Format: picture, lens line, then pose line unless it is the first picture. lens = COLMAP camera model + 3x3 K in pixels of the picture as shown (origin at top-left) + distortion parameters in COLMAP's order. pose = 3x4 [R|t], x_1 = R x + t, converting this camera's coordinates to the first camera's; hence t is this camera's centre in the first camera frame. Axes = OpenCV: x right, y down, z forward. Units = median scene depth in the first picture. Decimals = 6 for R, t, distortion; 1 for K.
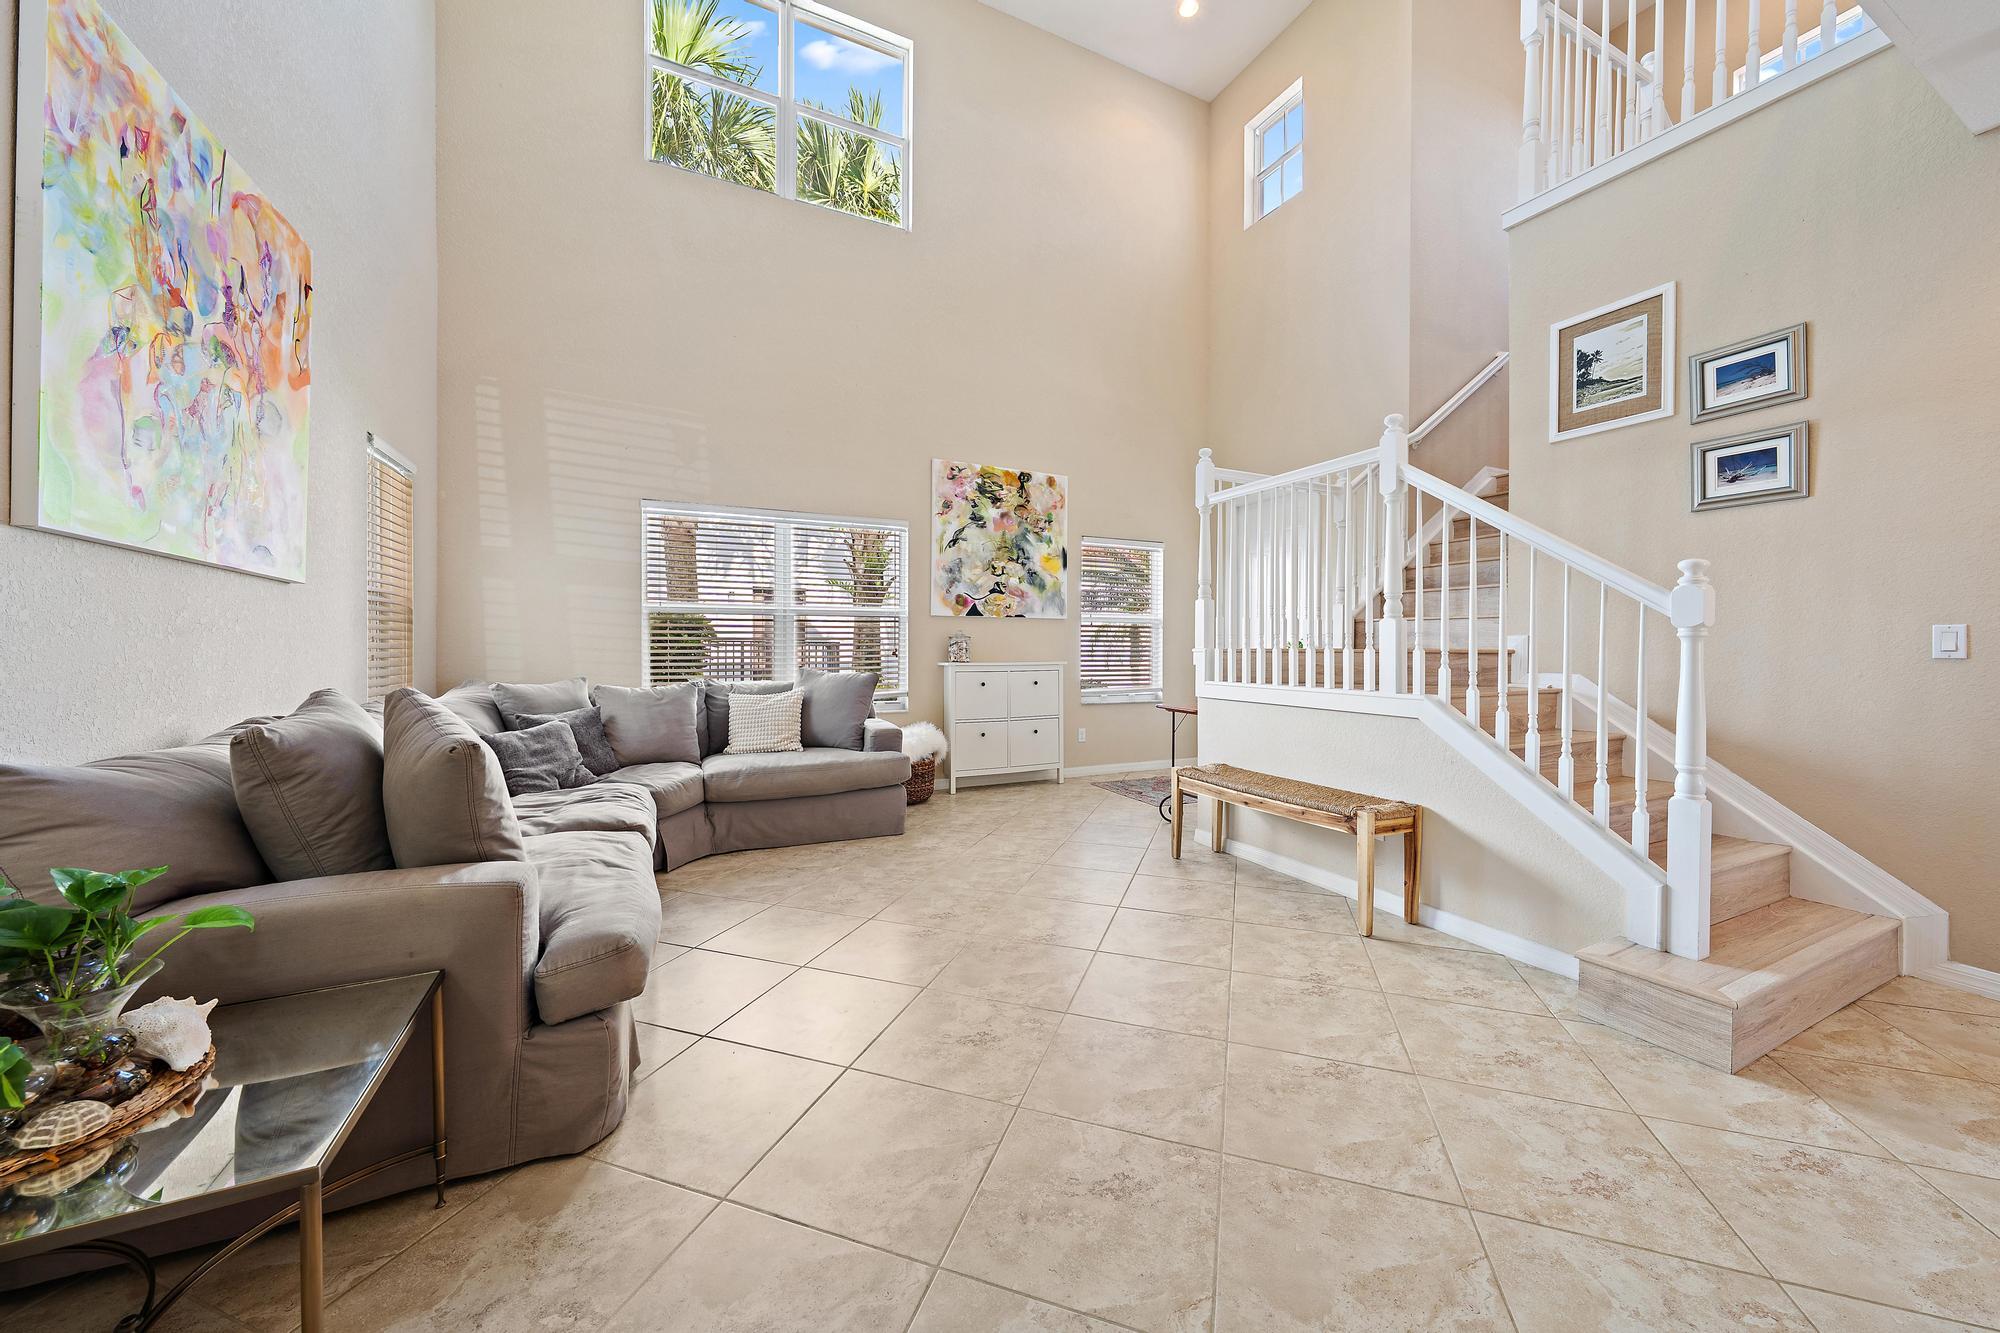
lens RADIAL K [[719.1, 0, 991.6], [0, 719.1, 657.4], [0, 0, 1]] dist [0.013084, -0.000062]
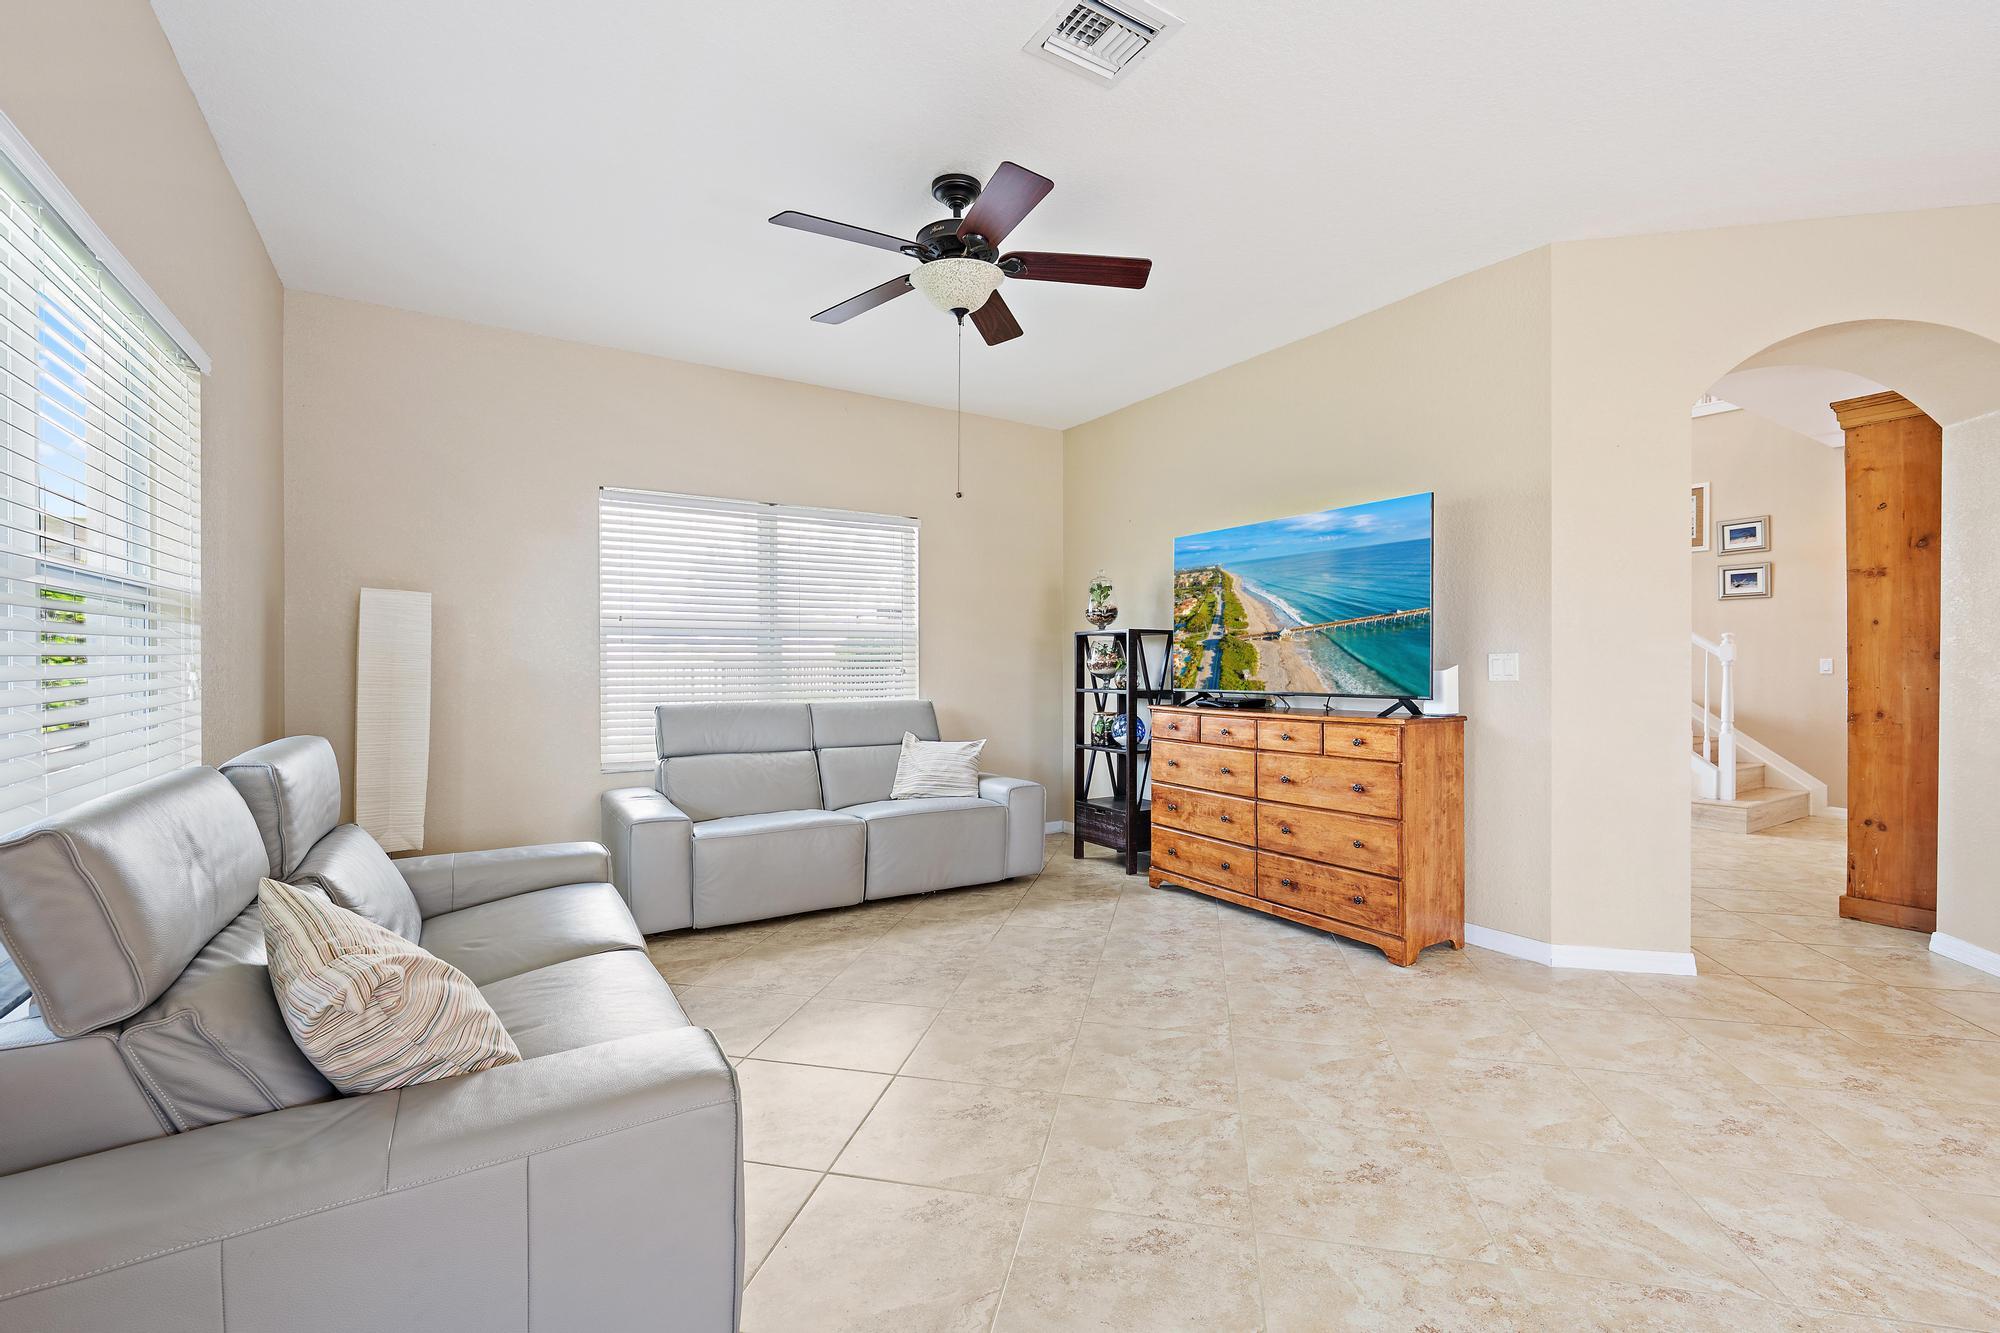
lens RADIAL K [[833.0, 0, 983.7], [0, 833.0, 674.2], [0, 0, 1]] dist [-0.005501, -0.000001]
pose [[0.994137, 0.002443, 0.108097, -1.311899], [-0.001904, 0.999985, -0.005096, 0.013934], [-0.108108, 0.004861, 0.994127, -1.058306]]
